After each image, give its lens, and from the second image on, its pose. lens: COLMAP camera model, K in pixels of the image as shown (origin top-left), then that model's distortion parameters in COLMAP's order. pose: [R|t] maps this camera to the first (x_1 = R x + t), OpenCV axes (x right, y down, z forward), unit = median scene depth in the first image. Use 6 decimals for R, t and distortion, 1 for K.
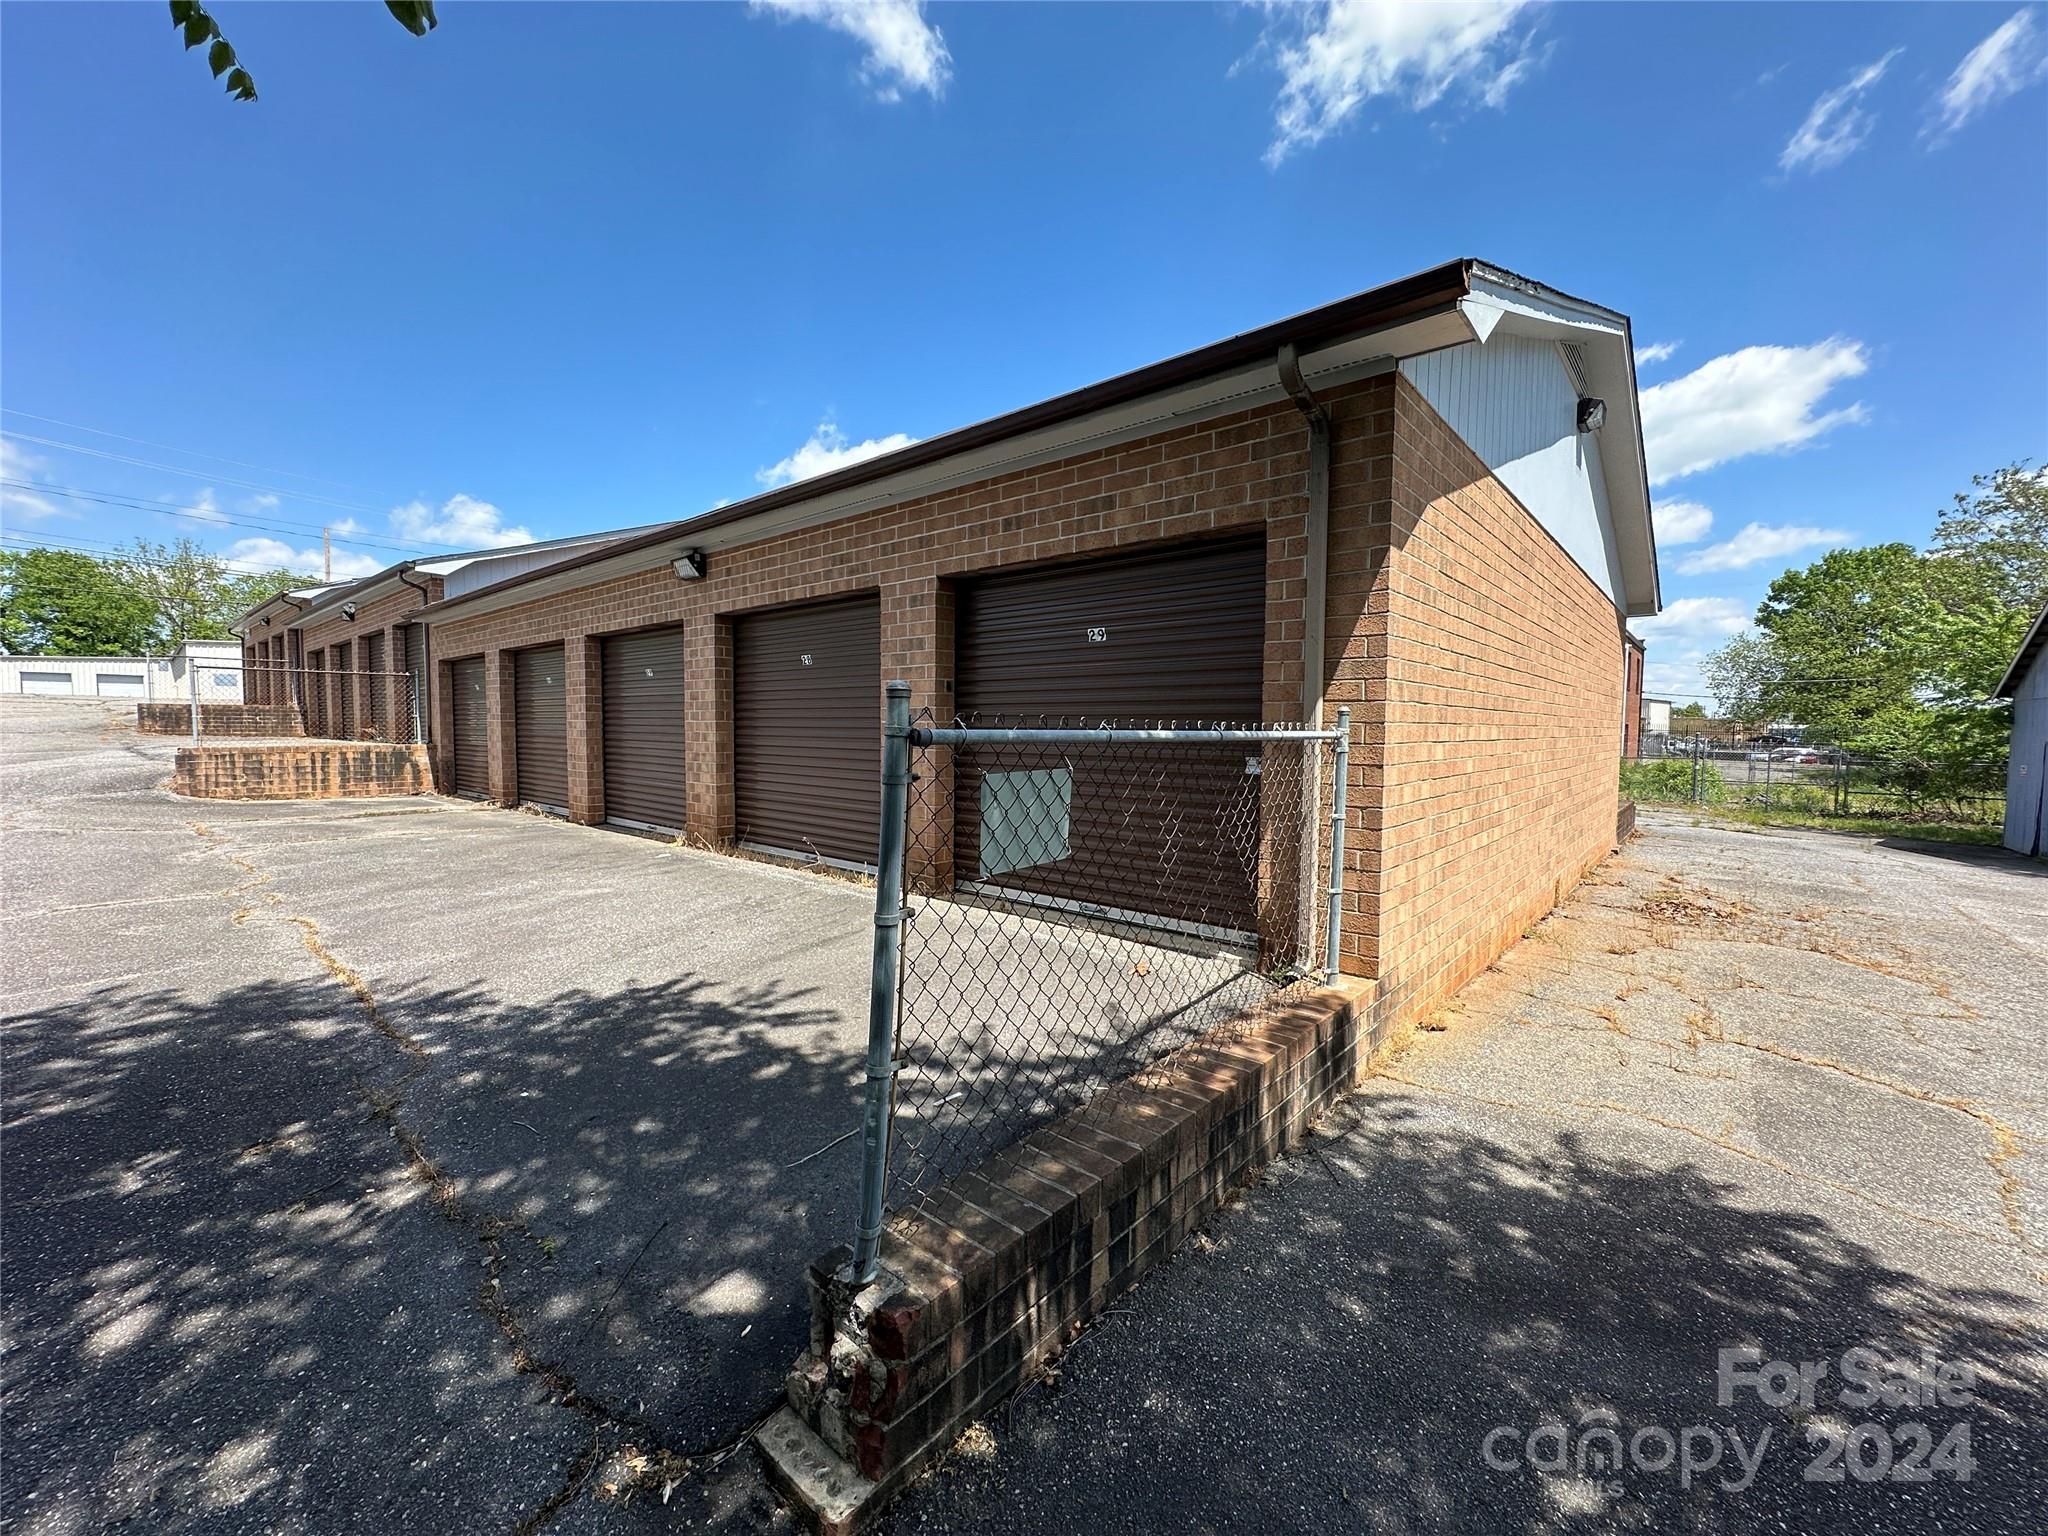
lens RADIAL K [[808.6, 0, 1022.7], [0, 808.6, 762.7], [0, 0, 1]] dist [0.016857, -0.000064]
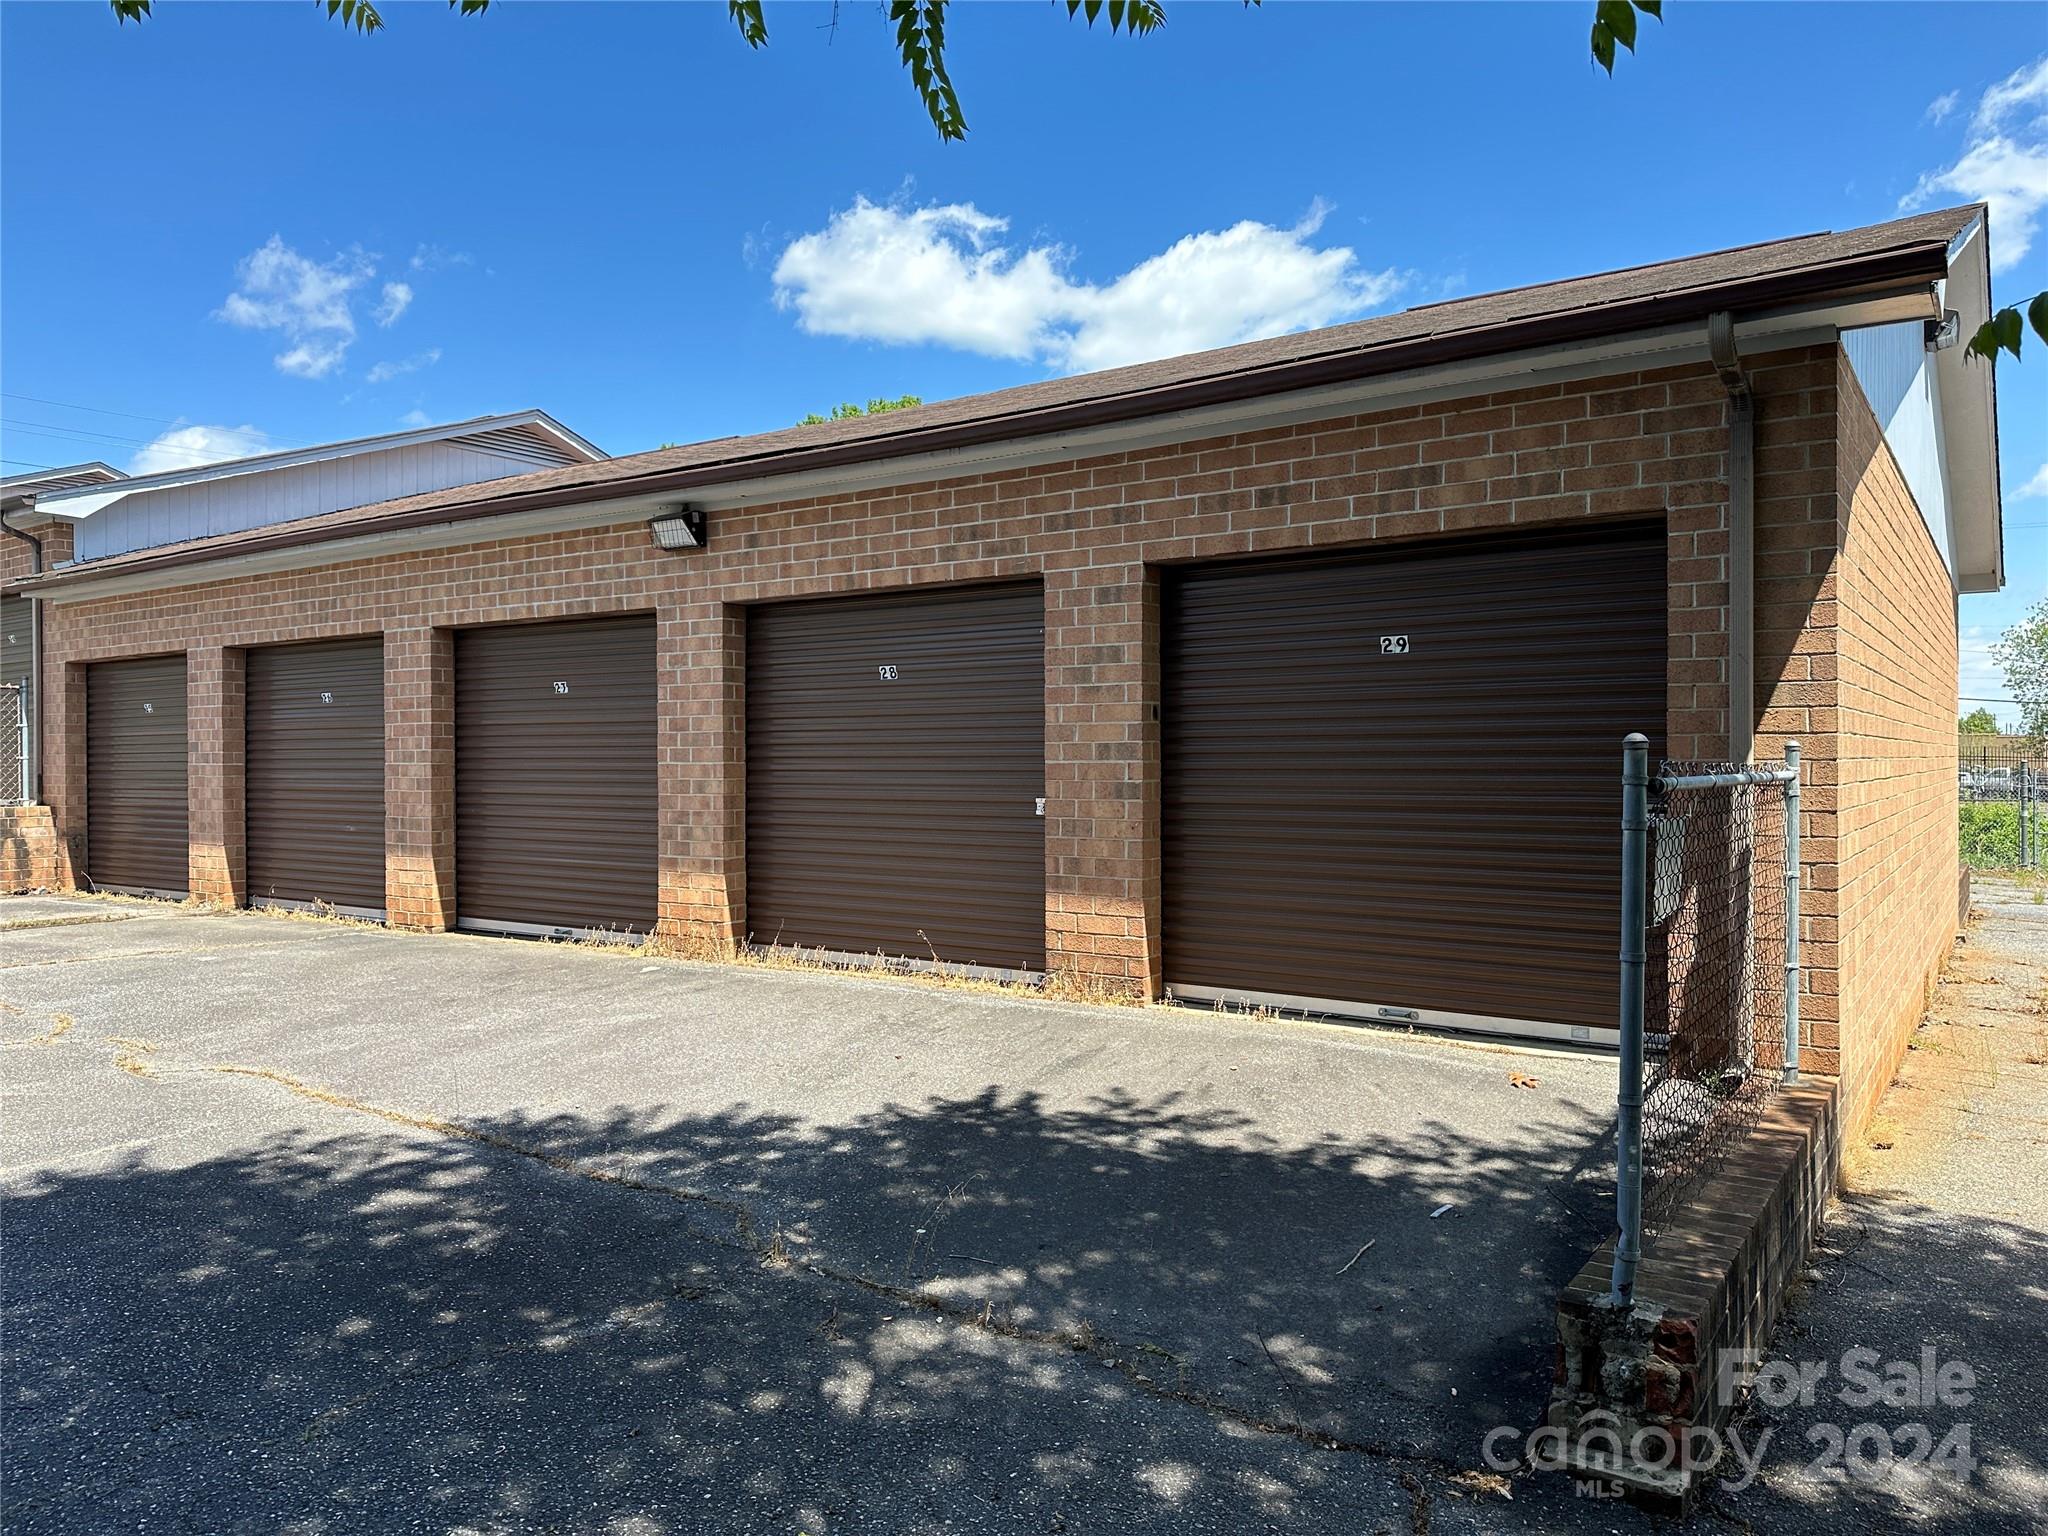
lens RADIAL K [[1411.2, 0, 1029.7], [0, 1411.2, 774.1], [0, 0, 1]] dist [0.160309, -0.233221]
pose [[0.994910, -0.012561, 0.099980, -0.335258], [0.016027, 0.999295, -0.033943, 0.001950], [-0.099483, 0.035373, 0.994410, -0.250078]]
